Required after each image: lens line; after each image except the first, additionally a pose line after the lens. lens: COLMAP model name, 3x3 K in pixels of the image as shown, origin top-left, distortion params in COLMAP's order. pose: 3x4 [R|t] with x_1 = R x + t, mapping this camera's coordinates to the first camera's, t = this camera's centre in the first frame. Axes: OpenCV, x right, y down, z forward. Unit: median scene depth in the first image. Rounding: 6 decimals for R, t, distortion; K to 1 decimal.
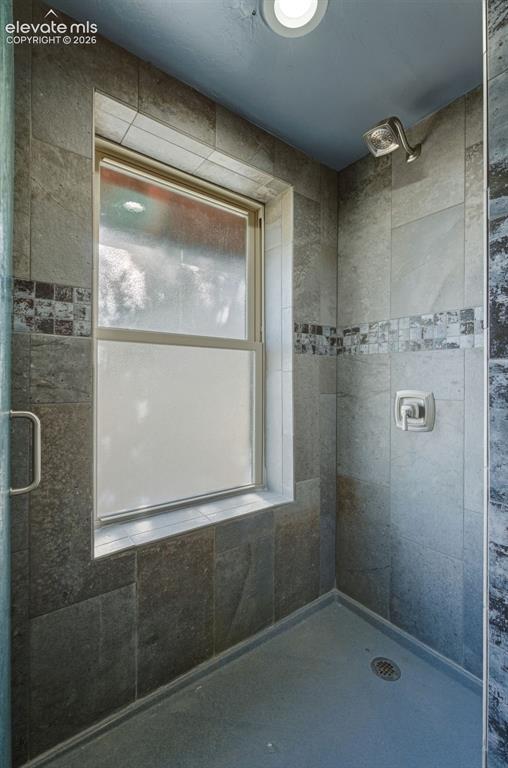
lens RADIAL K [[333.4, 0, 254.7], [0, 333.4, 382.7], [0, 0, 1]] dist [-0.004476, -0.000273]
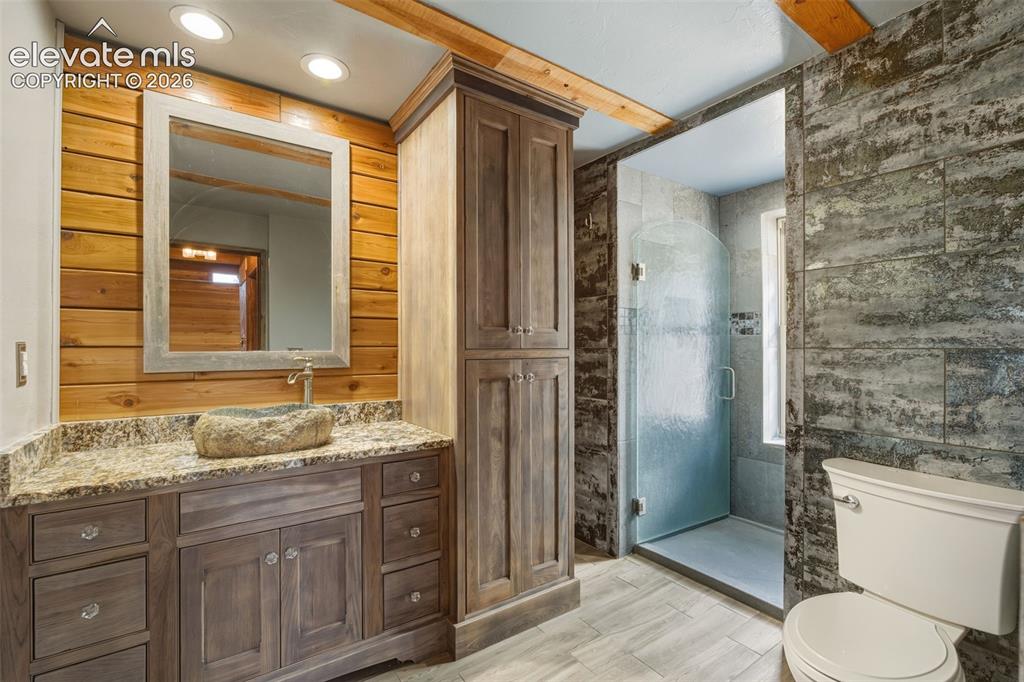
lens RADIAL K [[448.9, 0, 512.7], [0, 448.9, 344.9], [0, 0, 1]] dist [0.000305, 0.000098]
pose [[-0.044353, -0.005107, -0.999003, 2.470452], [0.004744, 0.999975, -0.005323, -0.067877], [0.999005, -0.004975, -0.044327, -0.434276]]
